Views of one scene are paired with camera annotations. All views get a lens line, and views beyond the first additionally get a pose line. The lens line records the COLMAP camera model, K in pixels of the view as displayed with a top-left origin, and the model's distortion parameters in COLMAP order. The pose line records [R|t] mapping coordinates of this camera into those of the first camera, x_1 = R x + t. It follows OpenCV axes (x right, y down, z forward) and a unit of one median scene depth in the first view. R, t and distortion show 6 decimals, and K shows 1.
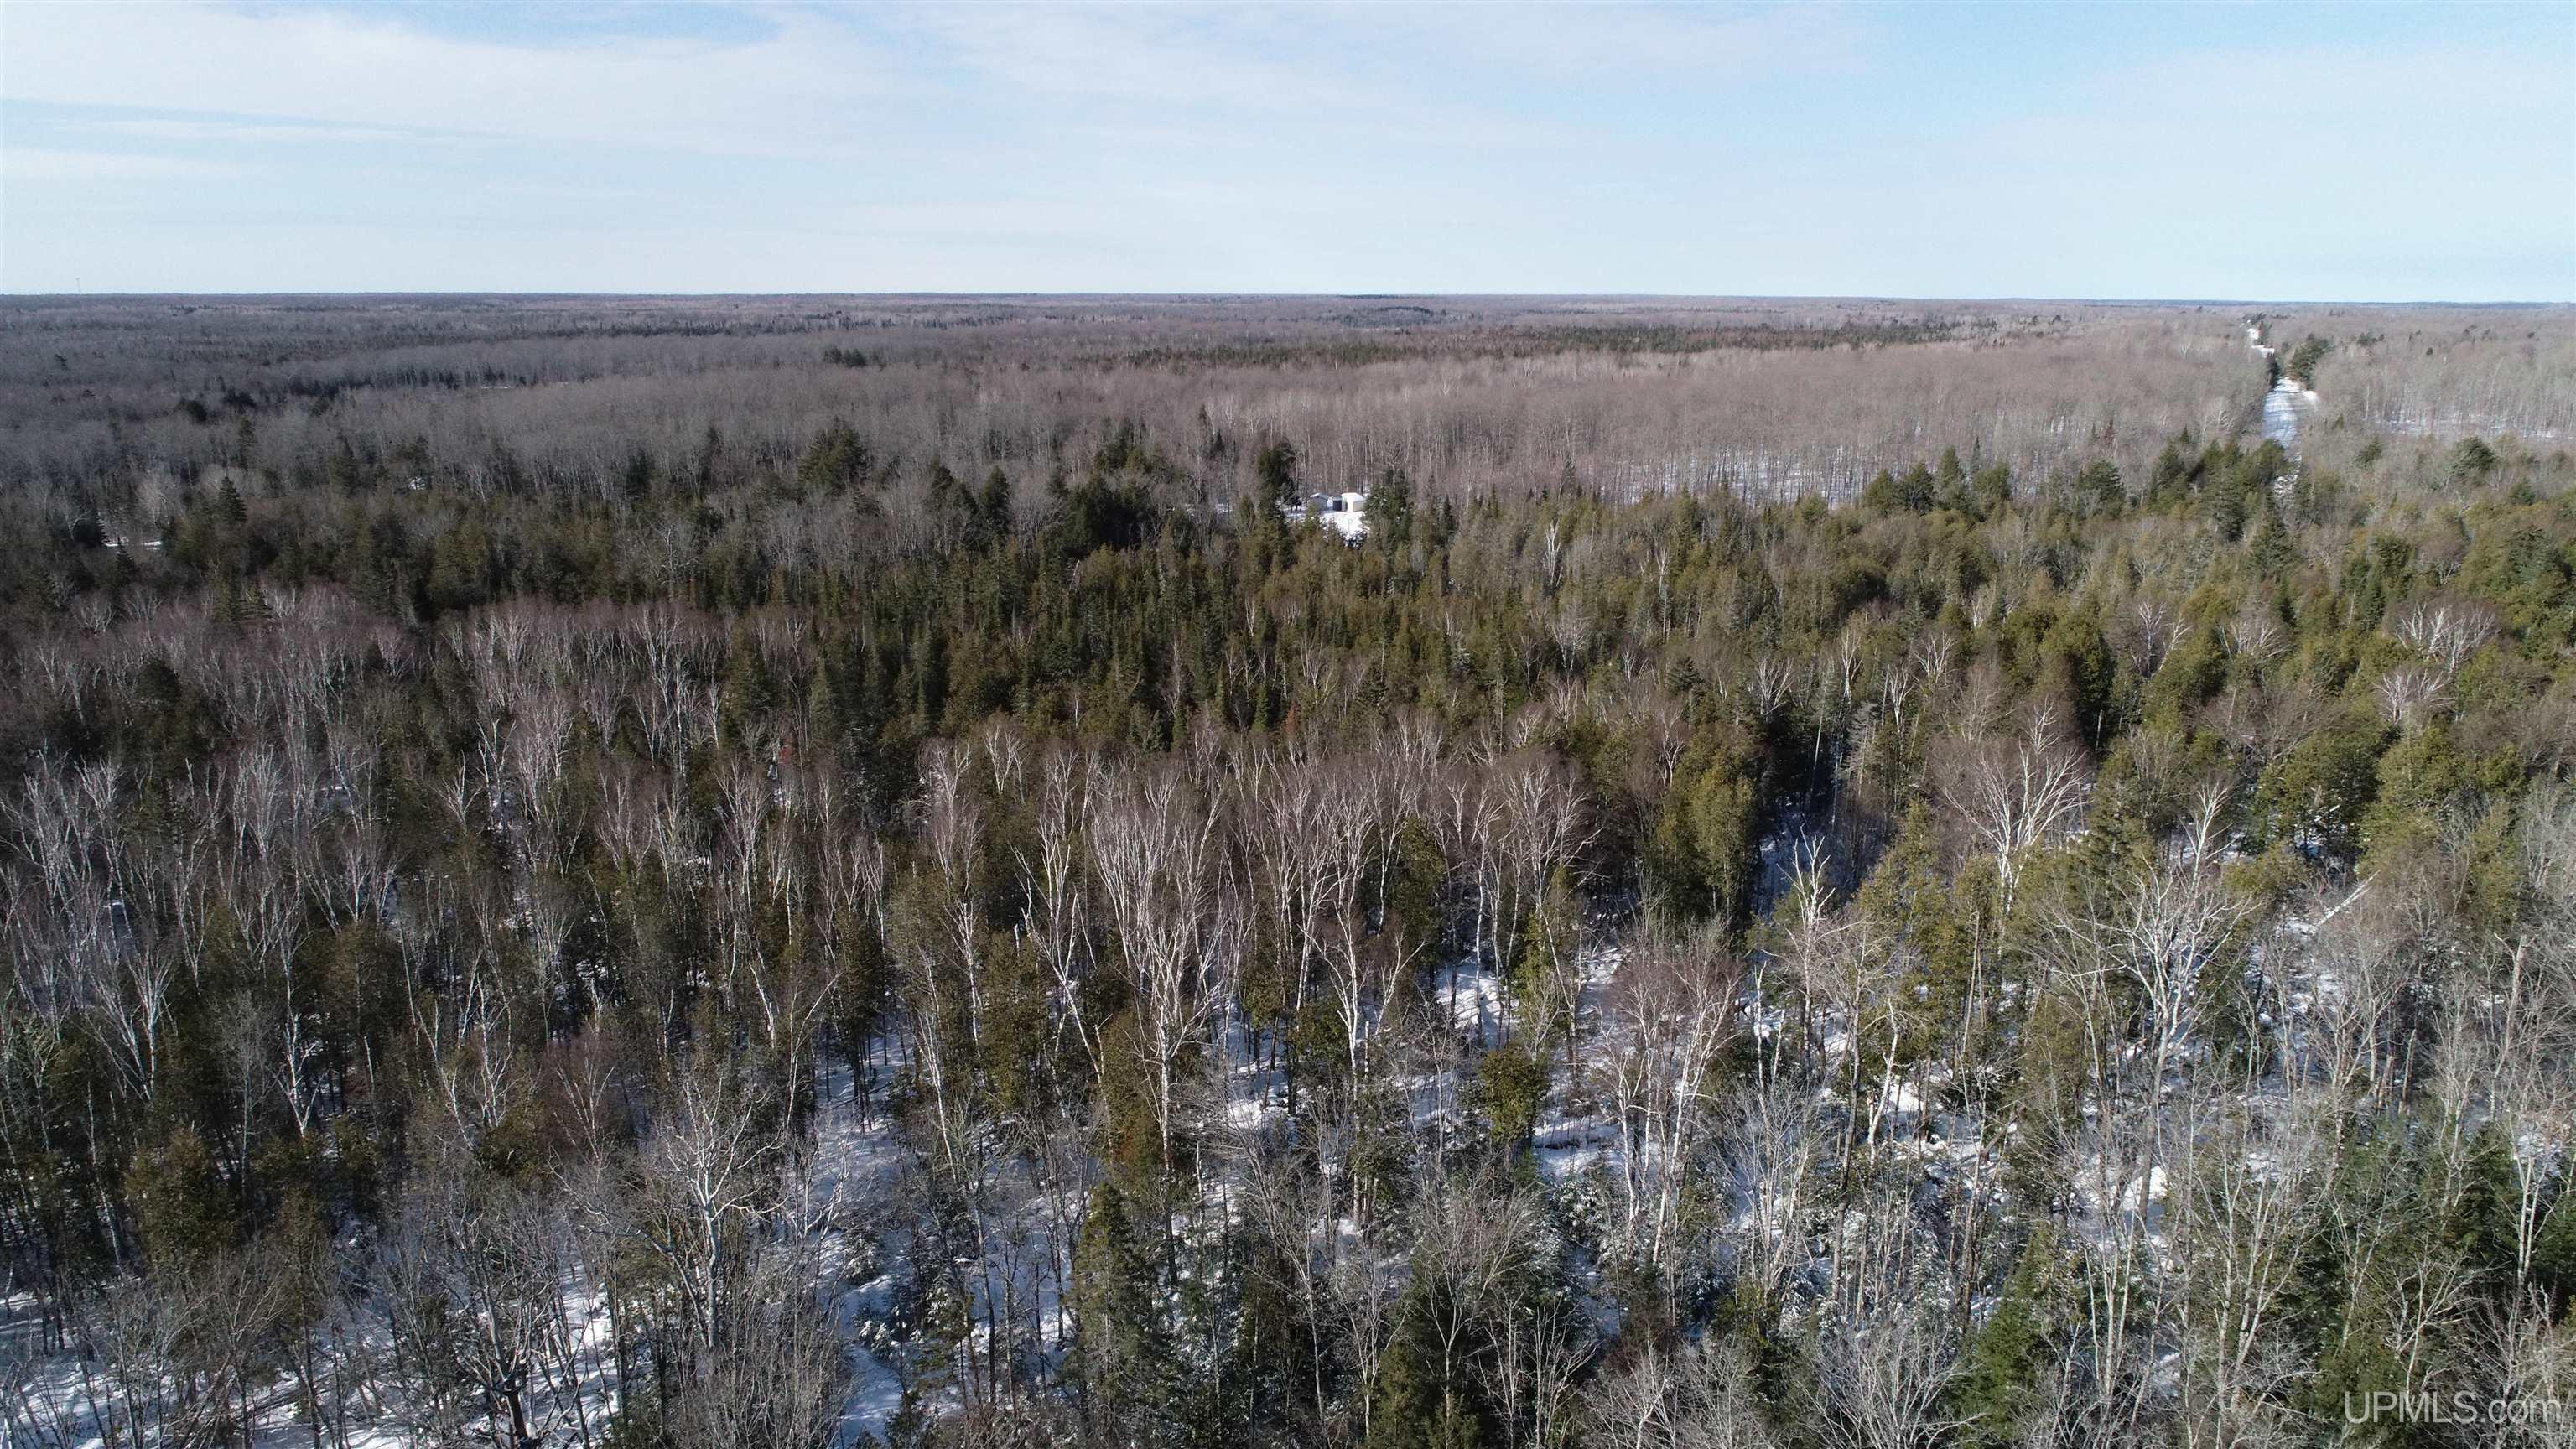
lens RADIAL K [[1729.3, 0, 1291.8], [0, 1729.3, 725.7], [0, 0, 1]] dist [-0.004132, -0.000527]
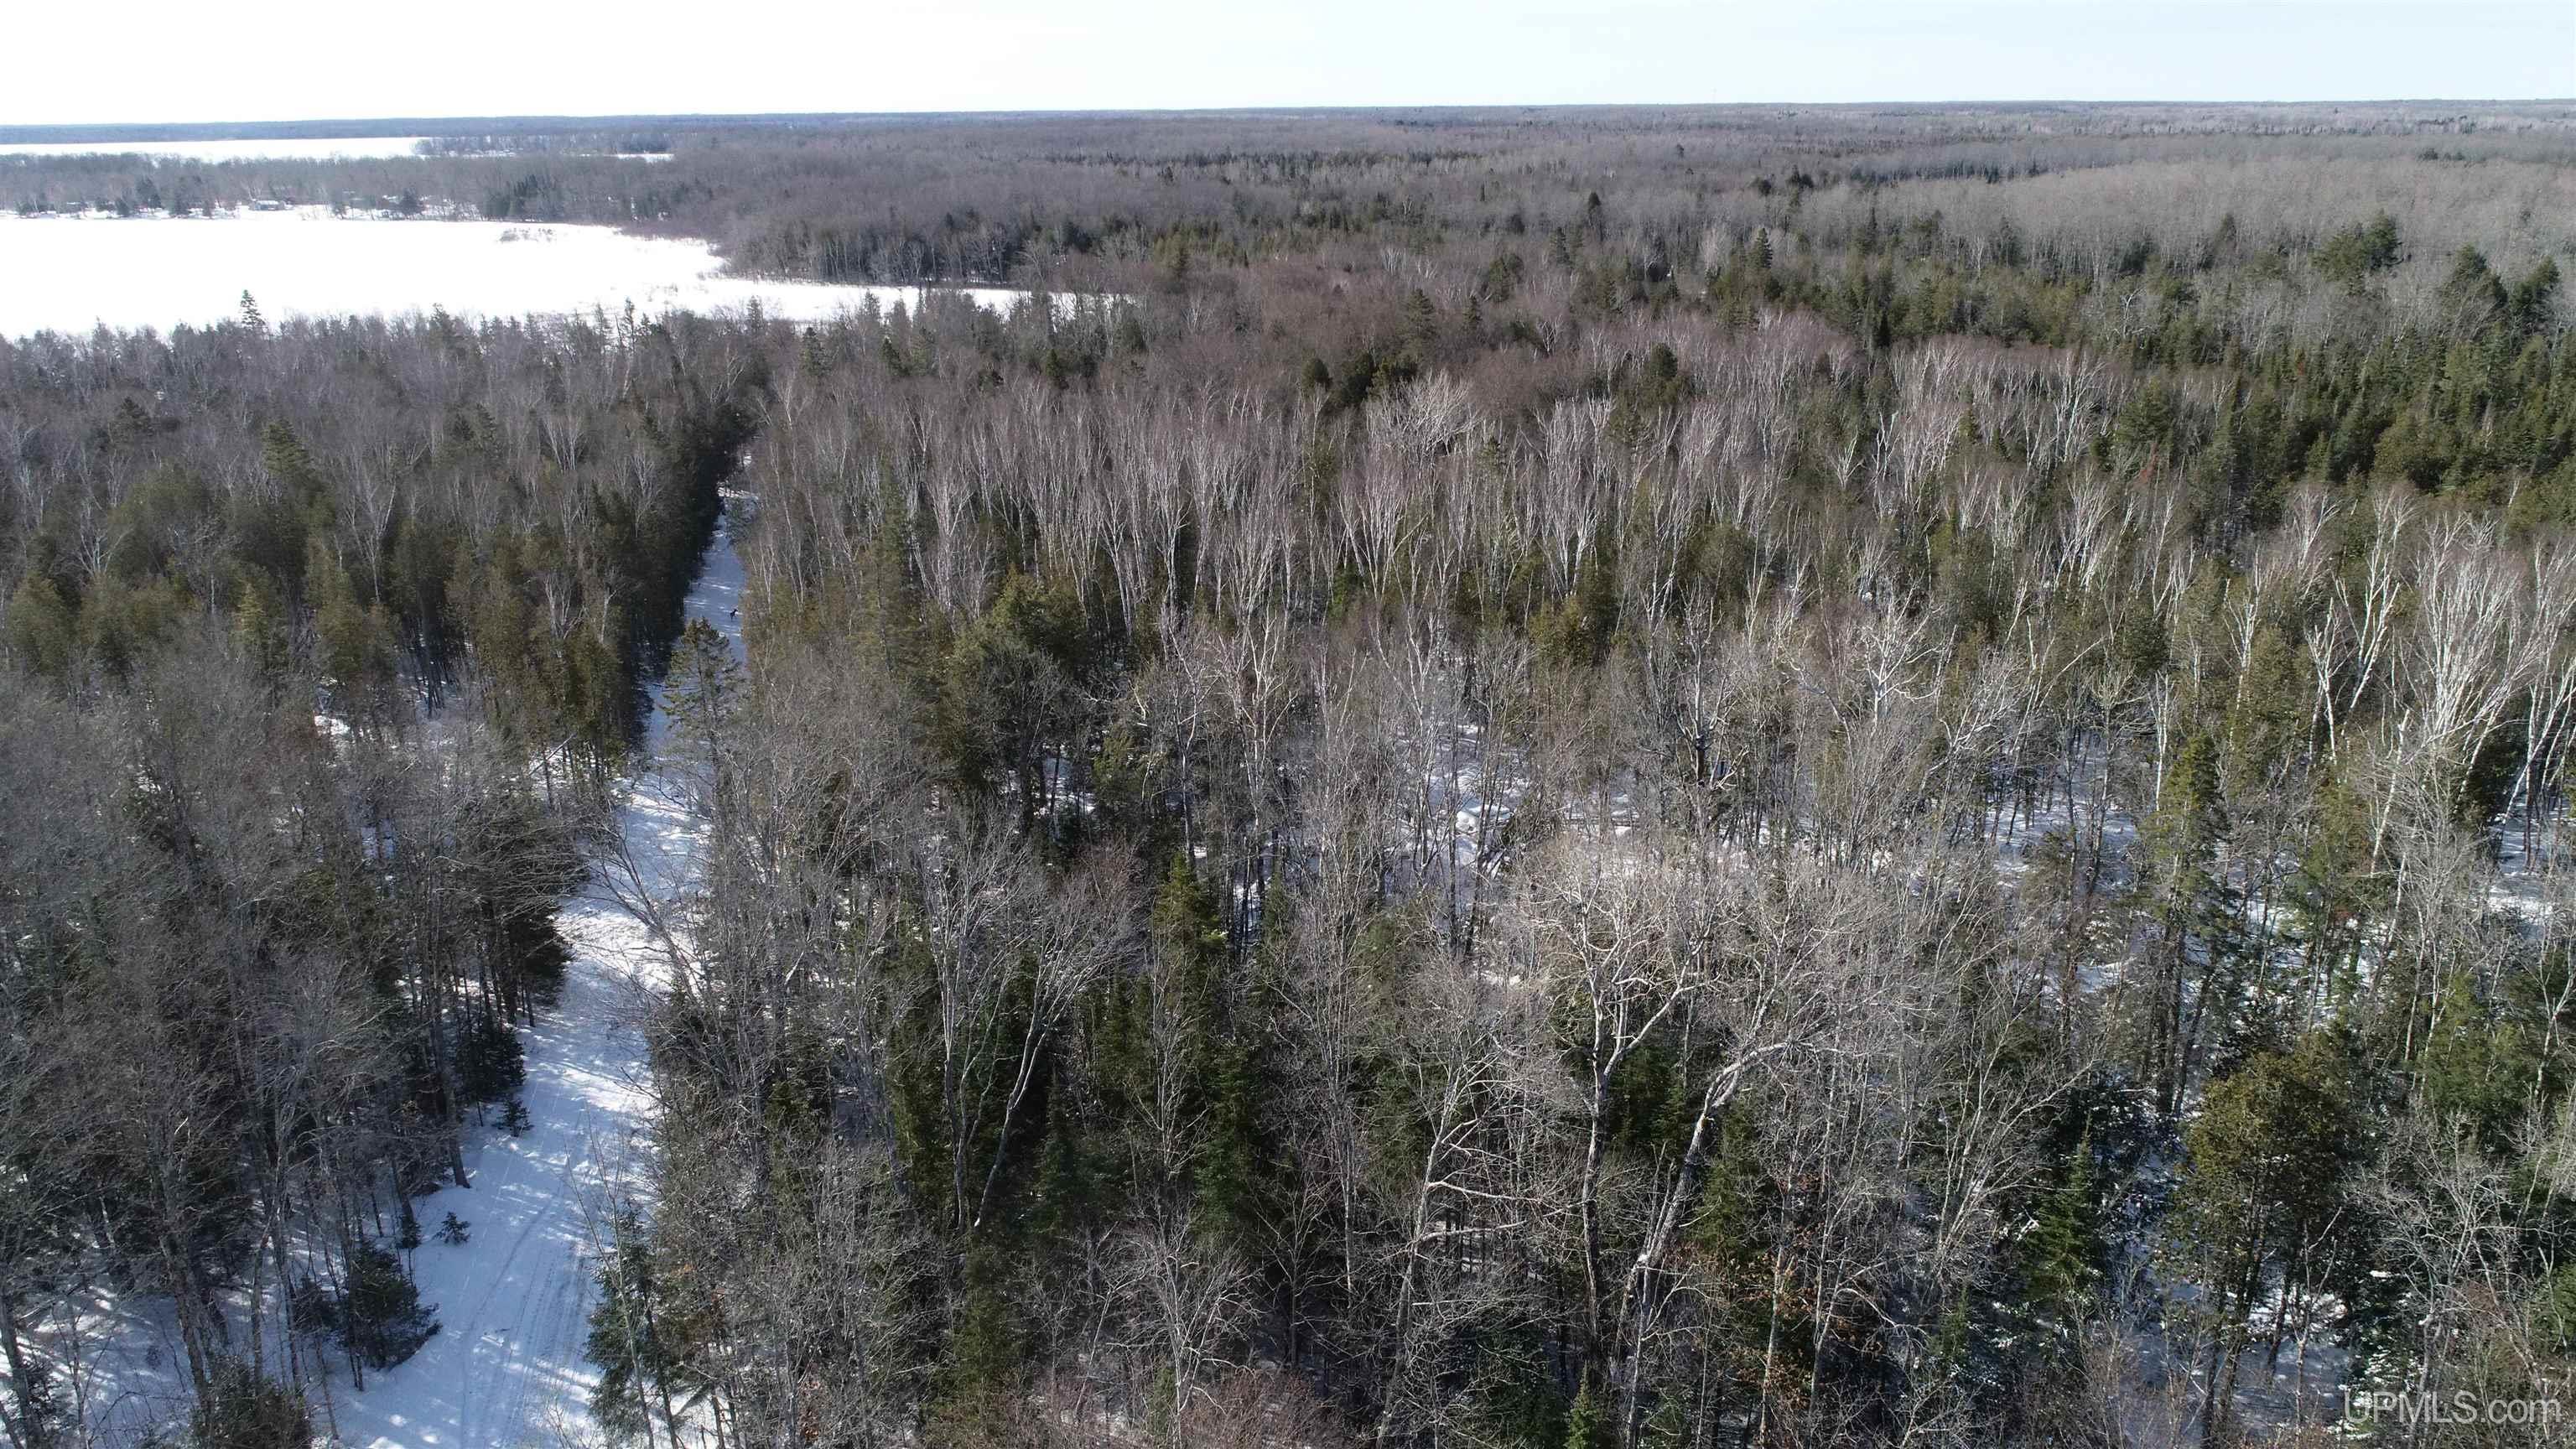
lens RADIAL K [[1729.3, 0, 1305.3], [0, 1729.3, 729.7], [0, 0, 1]] dist [-0.004132, -0.000527]
pose [[0.683420, 0.239396, -0.689656, 0.052811], [-0.167564, 0.970921, 0.170982, 0.034388], [0.710534, -0.001291, 0.703661, -0.037469]]
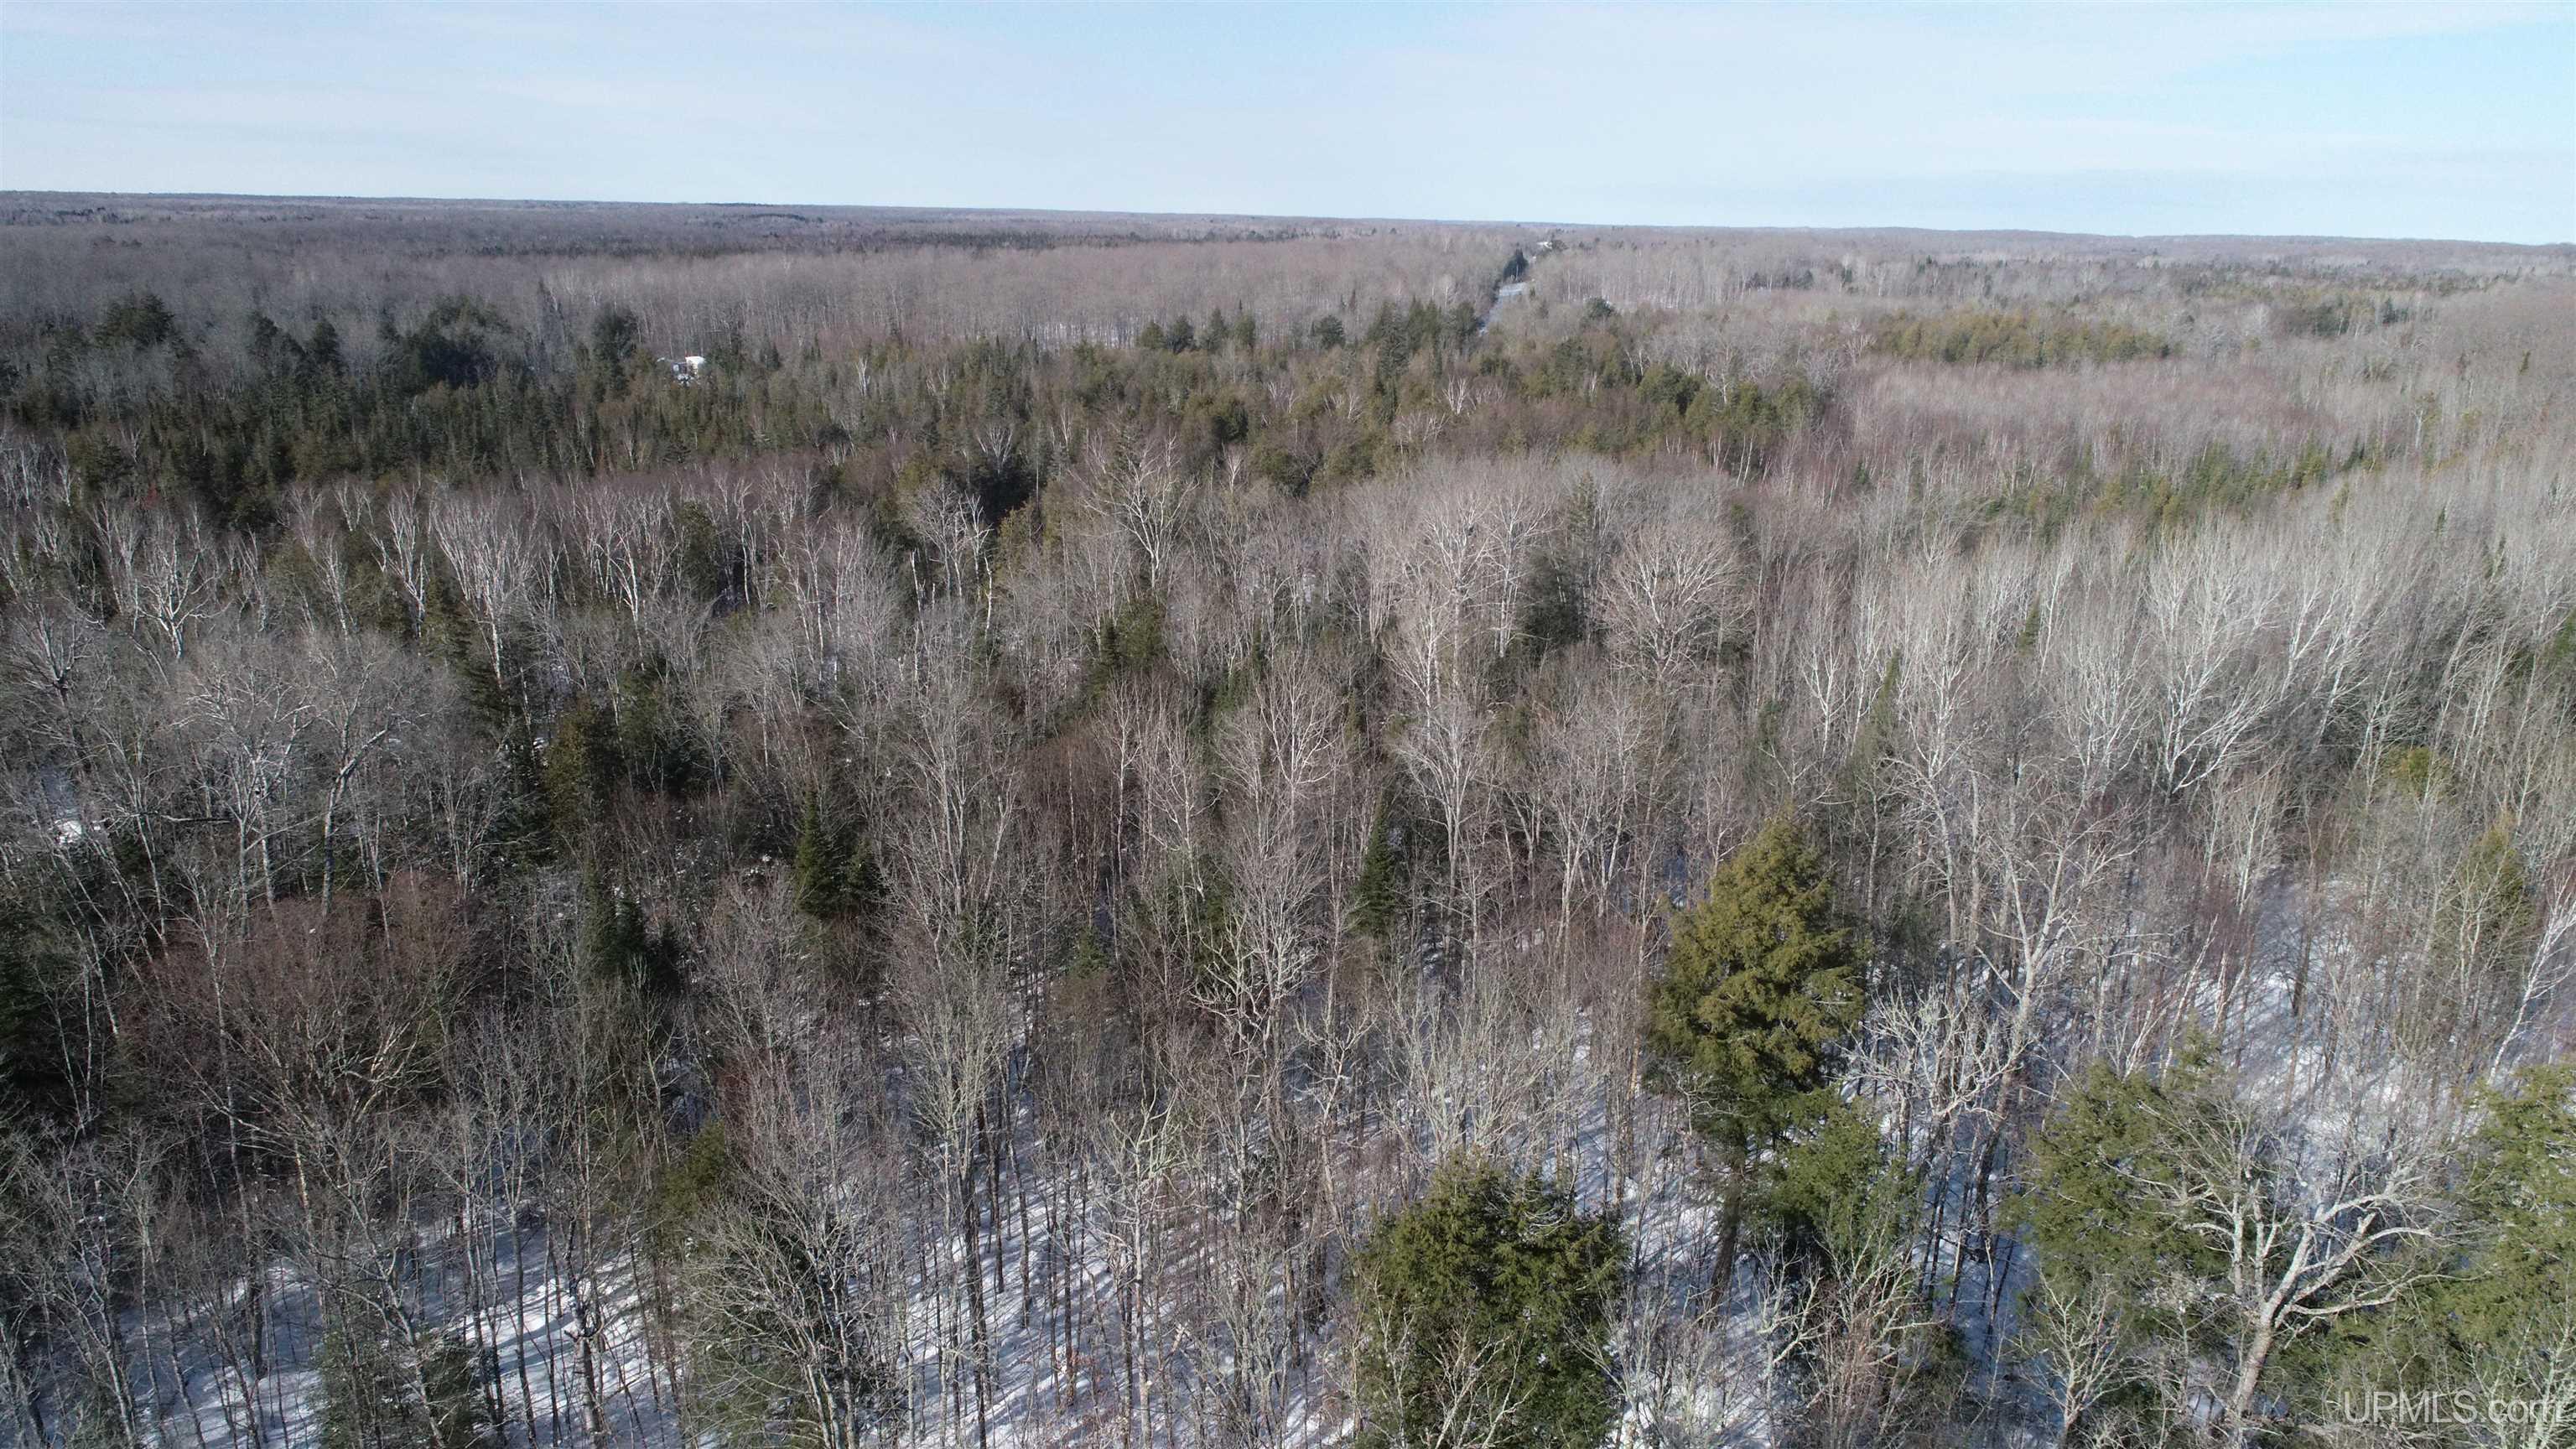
lens RADIAL K [[1729.3, 0, 1291.0], [0, 1729.3, 731.6], [0, 0, 1]] dist [-0.004132, -0.000527]
pose [[0.943670, -0.079307, 0.321244, 0.026592], [0.063501, 0.996212, 0.059403, 0.074878], [-0.324739, -0.035658, 0.945131, -0.186063]]
